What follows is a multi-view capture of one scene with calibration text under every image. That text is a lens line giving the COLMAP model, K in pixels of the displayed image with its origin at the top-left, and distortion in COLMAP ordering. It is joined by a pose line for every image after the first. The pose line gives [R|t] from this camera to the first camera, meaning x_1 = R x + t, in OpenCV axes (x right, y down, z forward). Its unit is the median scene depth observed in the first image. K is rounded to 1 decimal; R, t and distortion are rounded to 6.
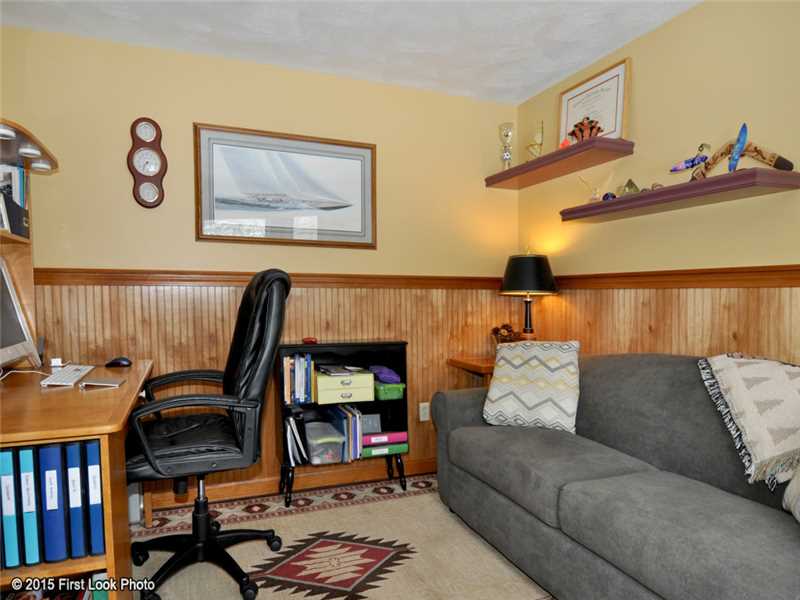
lens RADIAL K [[496.9, 0, 398.8], [0, 496.9, 305.3], [0, 0, 1]] dist [-0.015529, -0.001810]
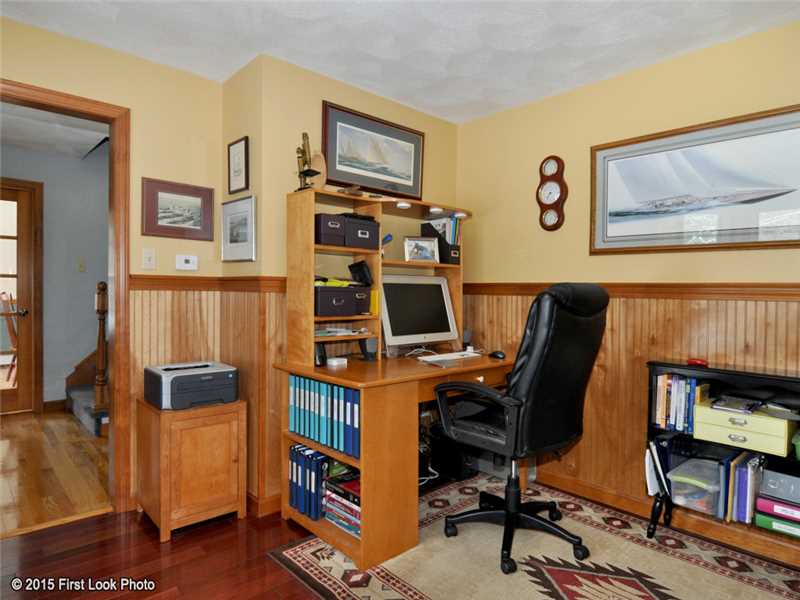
lens RADIAL K [[496.9, 0, 417.6], [0, 496.9, 303.8], [0, 0, 1]] dist [-0.015529, -0.001810]
pose [[0.365300, 0.027092, -0.930496, 0.202786], [-0.038115, 0.999173, 0.014129, -0.010637], [0.930109, 0.030304, 0.366031, 0.110329]]
